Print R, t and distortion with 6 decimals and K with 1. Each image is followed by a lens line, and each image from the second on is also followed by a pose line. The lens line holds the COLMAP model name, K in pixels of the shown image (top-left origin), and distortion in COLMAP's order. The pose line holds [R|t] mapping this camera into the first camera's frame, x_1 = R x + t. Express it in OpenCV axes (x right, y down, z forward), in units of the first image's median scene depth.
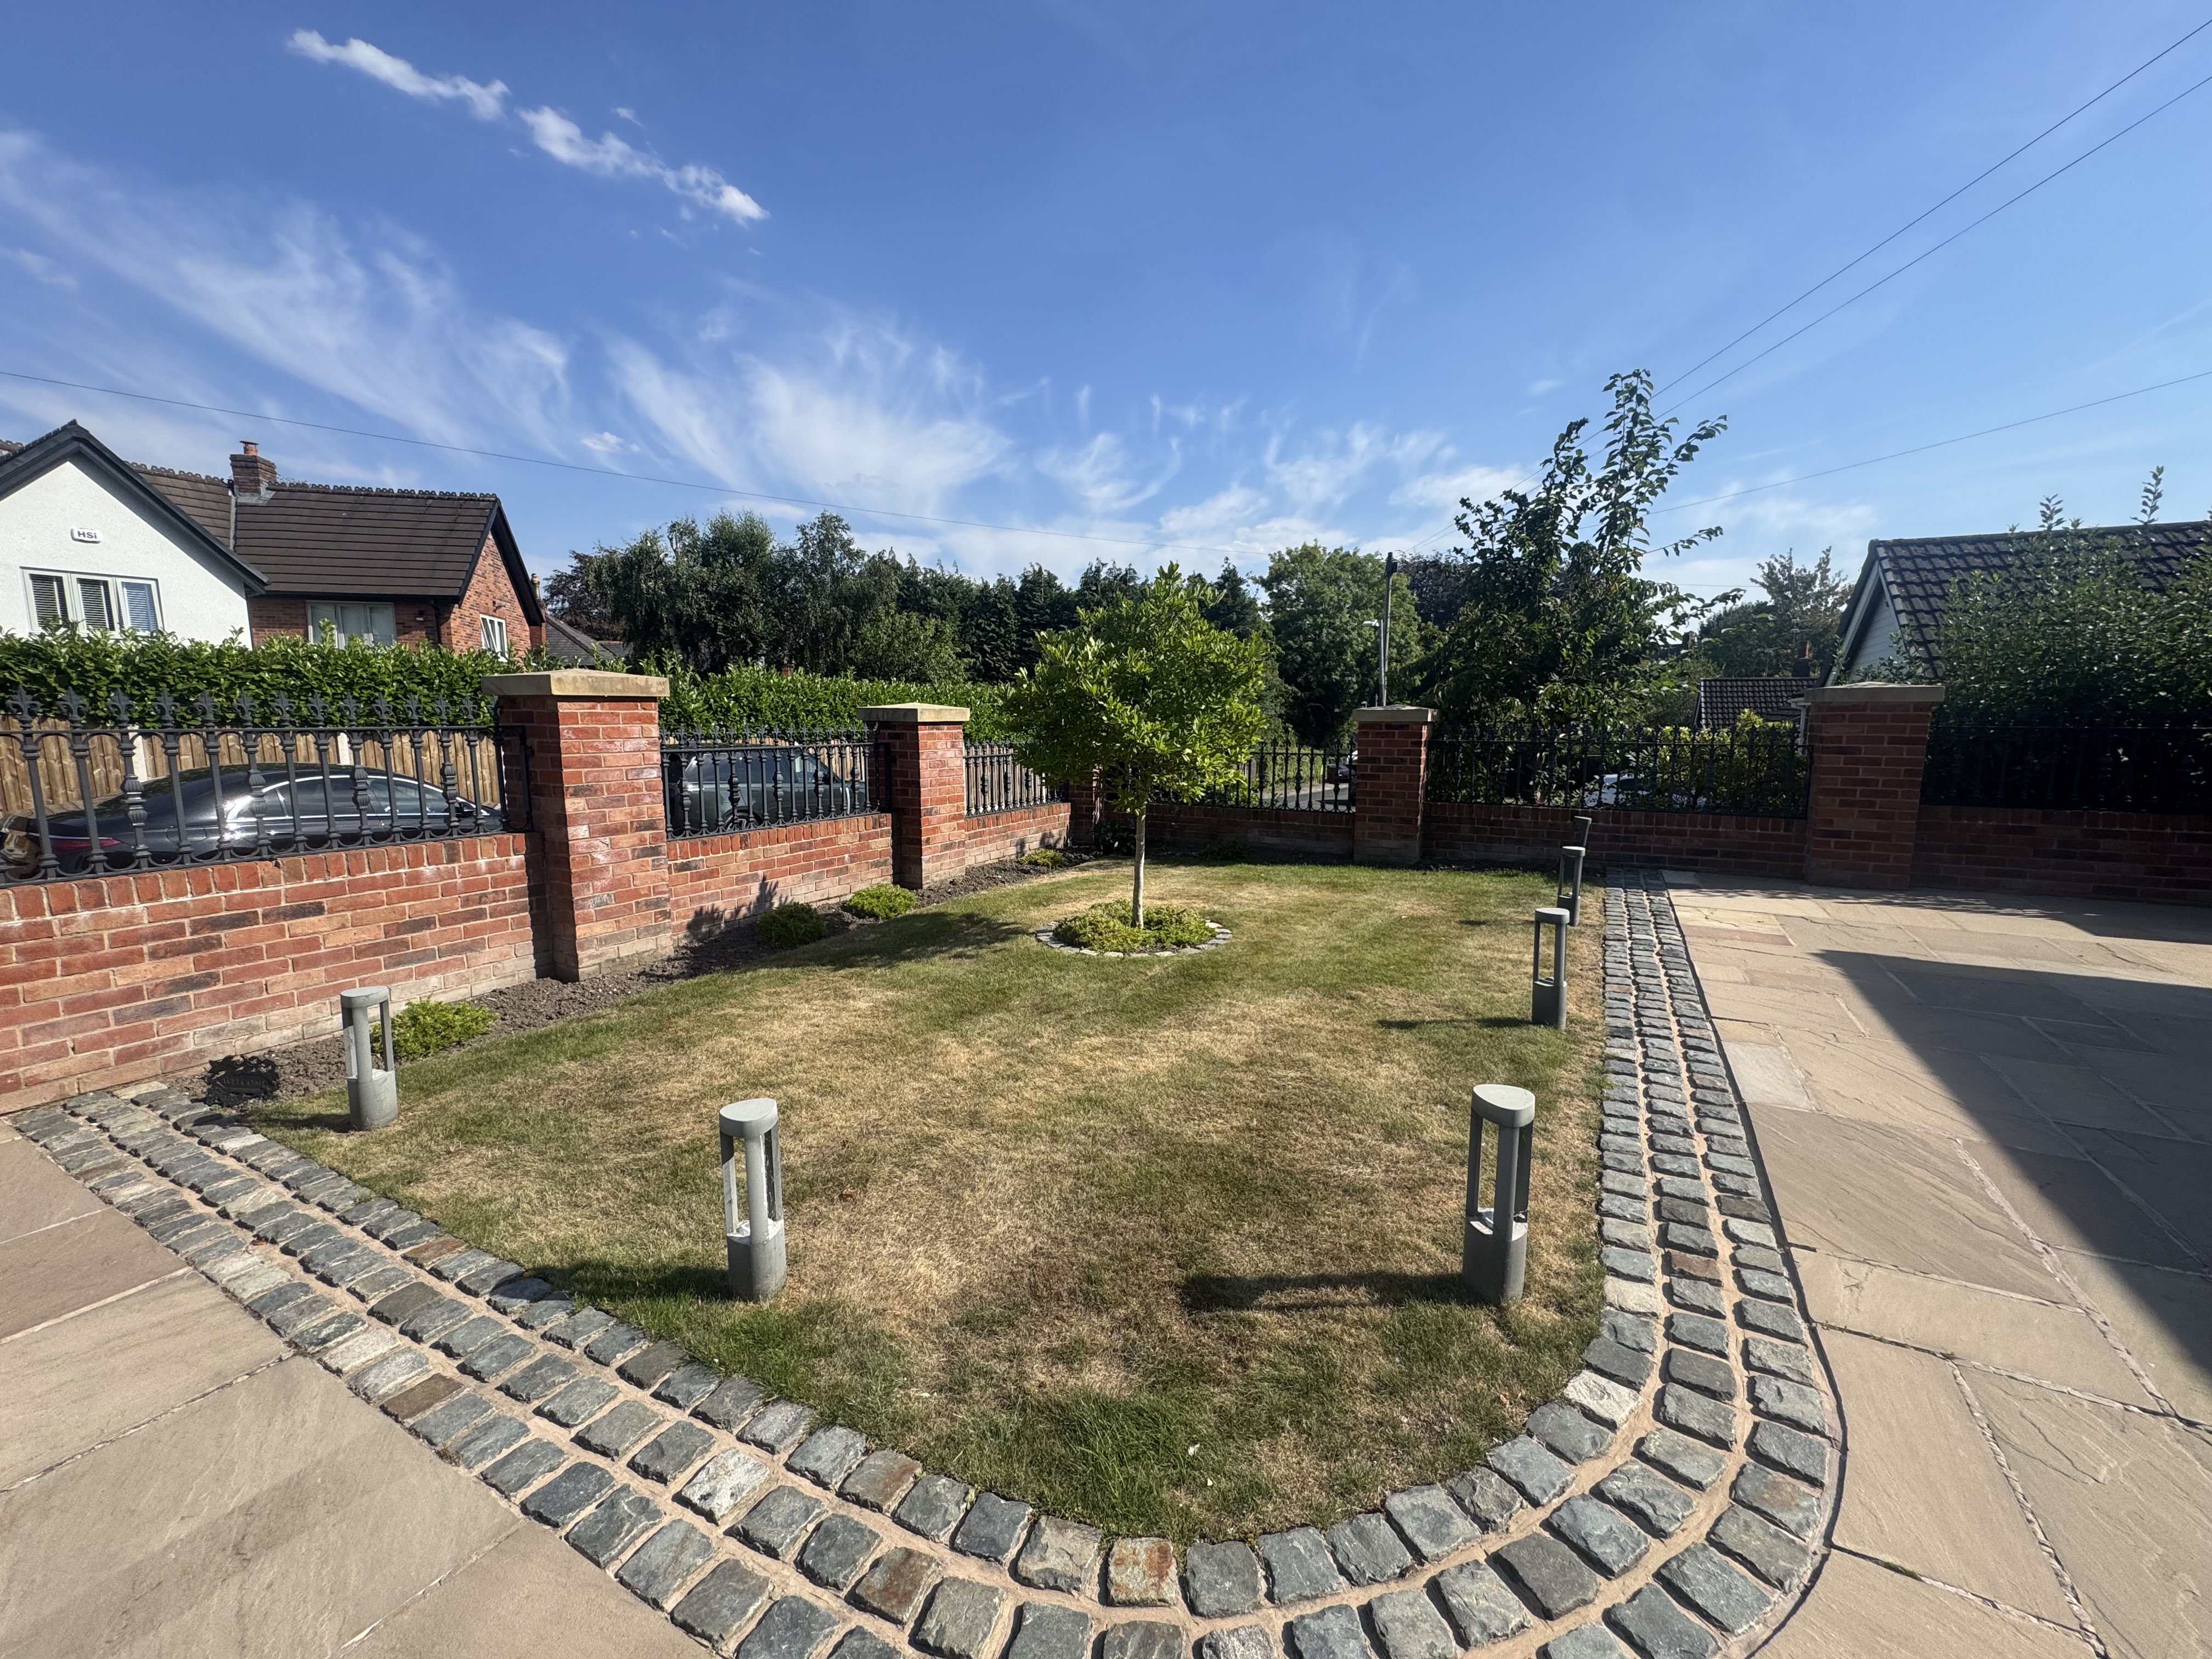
lens RADIAL K [[882.9, 0, 1088.8], [0, 882.9, 823.9], [0, 0, 1]] dist [-0.001834, -0.000017]
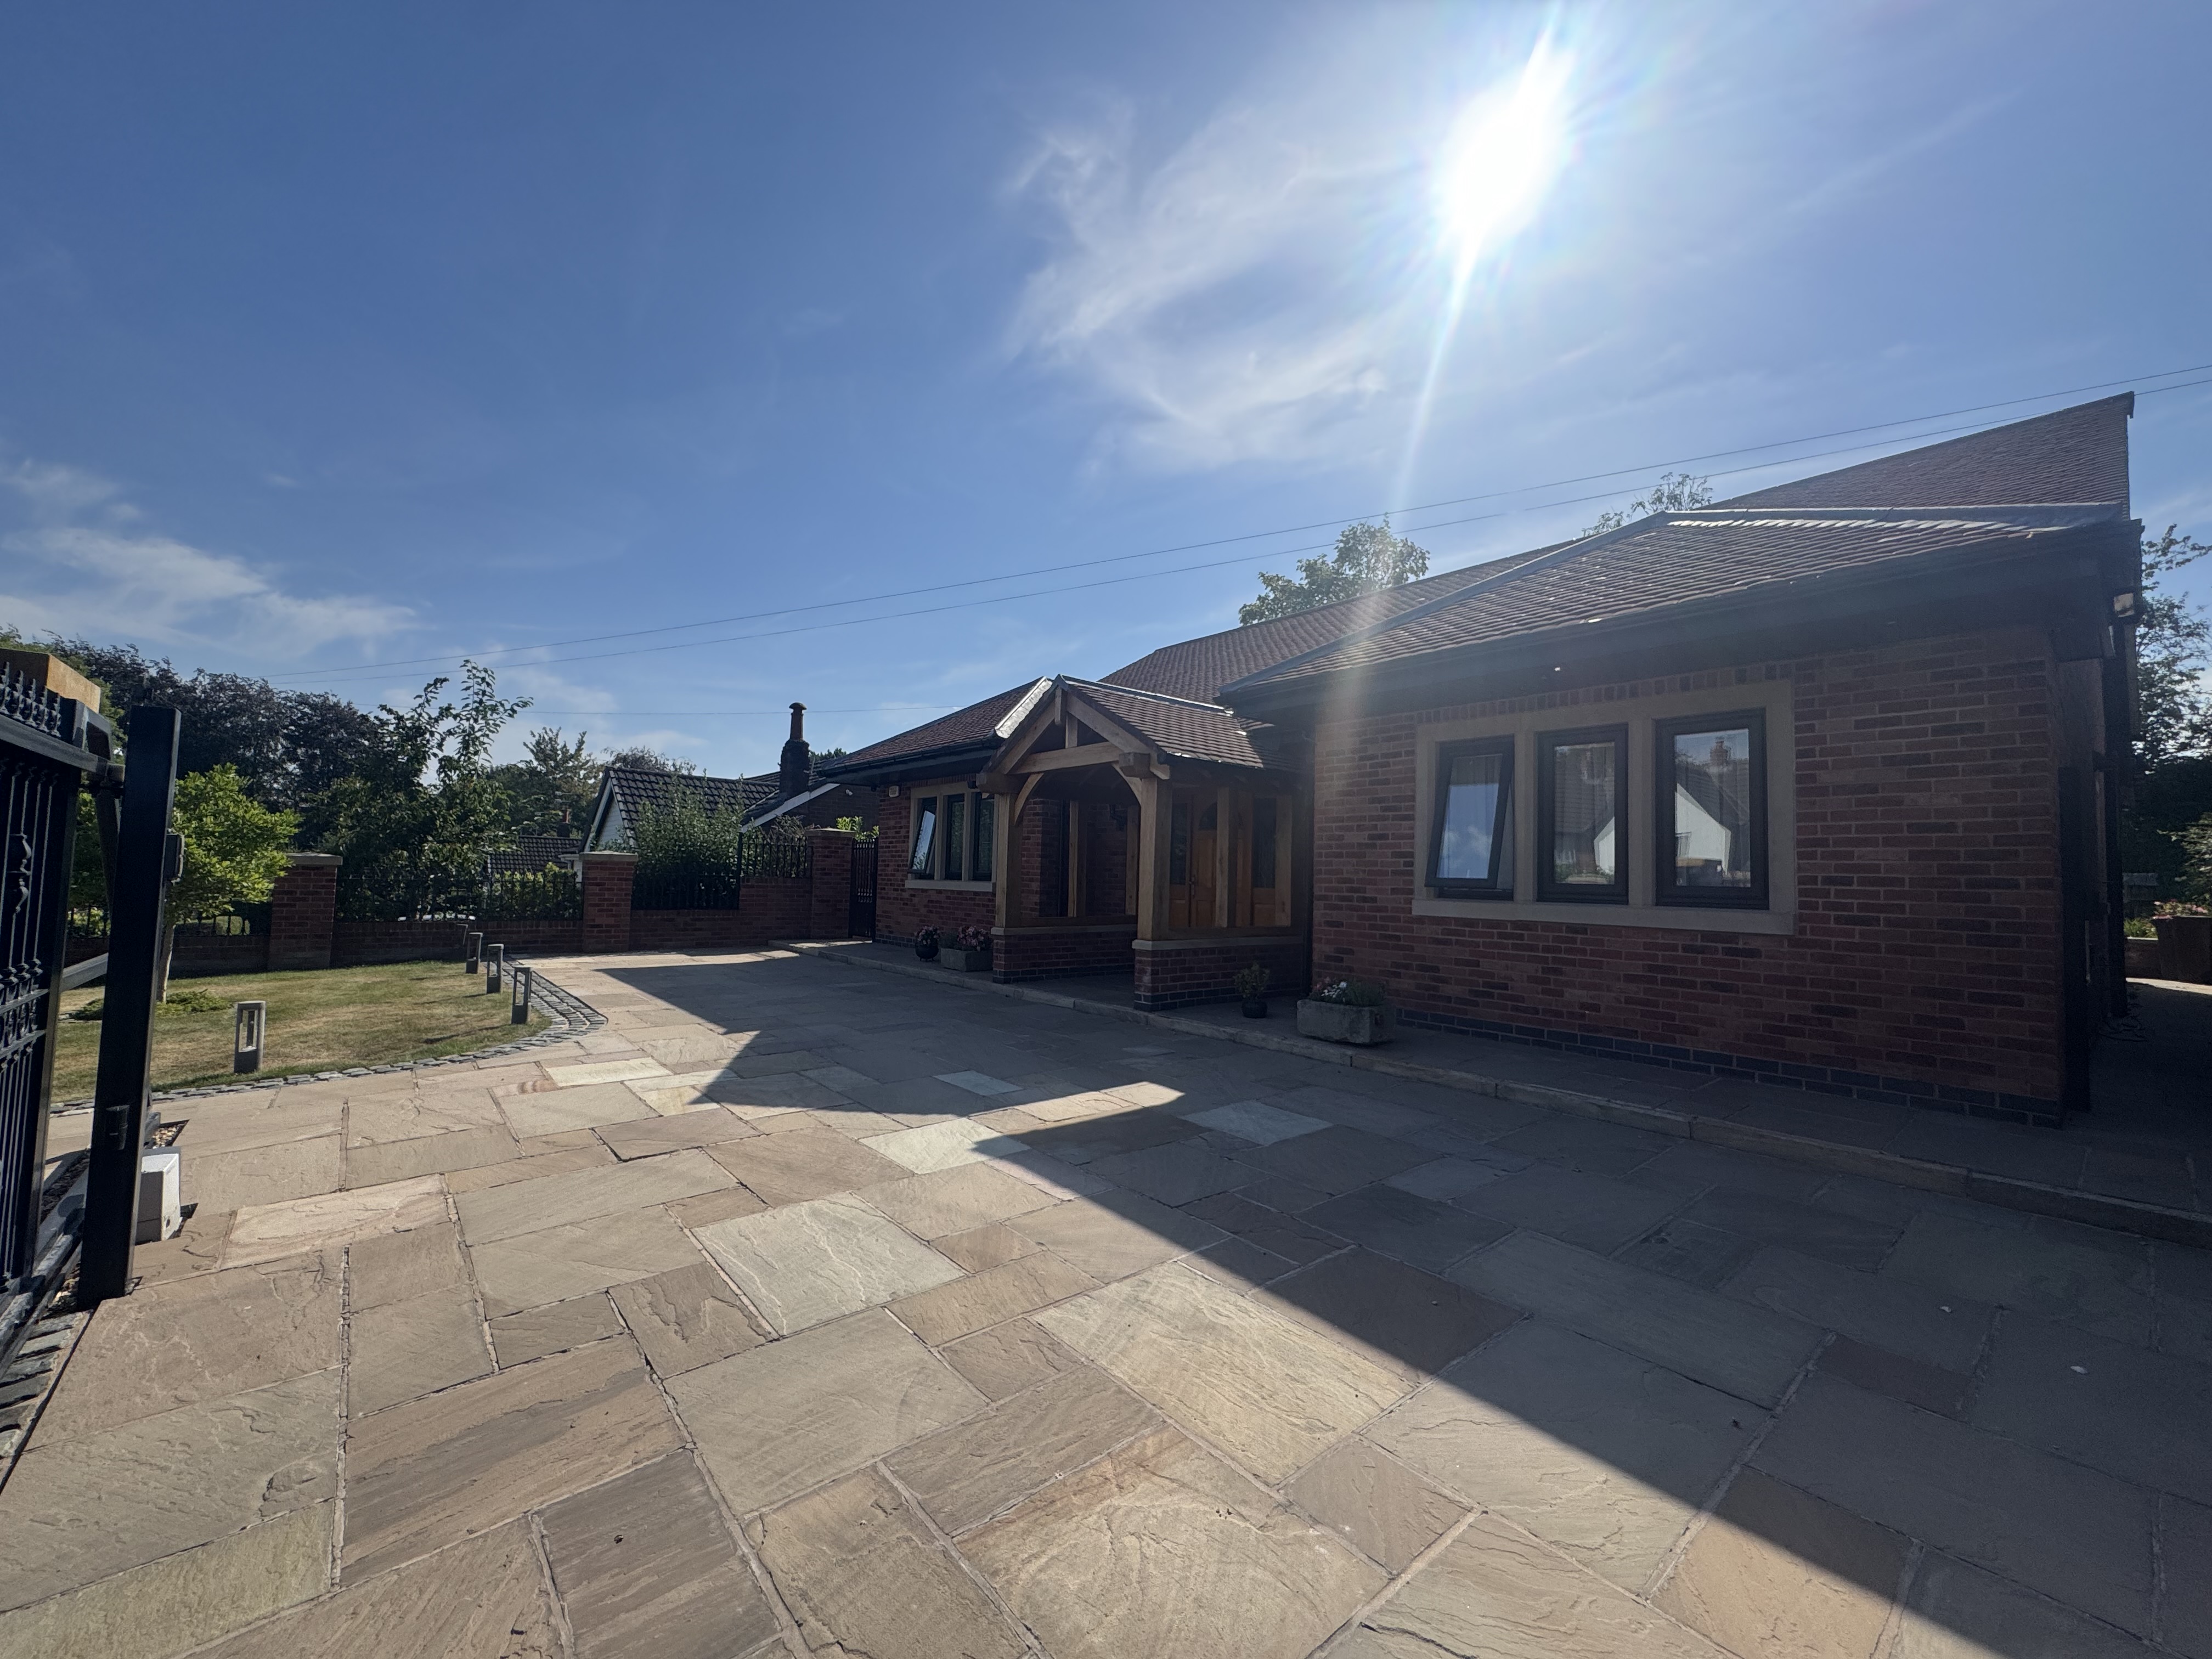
lens RADIAL K [[874.6, 0, 1108.7], [0, 874.6, 837.9], [0, 0, 1]] dist [-0.001931, 0.000073]
pose [[0.328876, 0.052876, 0.942892, -0.447076], [0.092053, 0.991882, -0.087731, 0.064797], [-0.939876, 0.115649, 0.321339, -0.516839]]
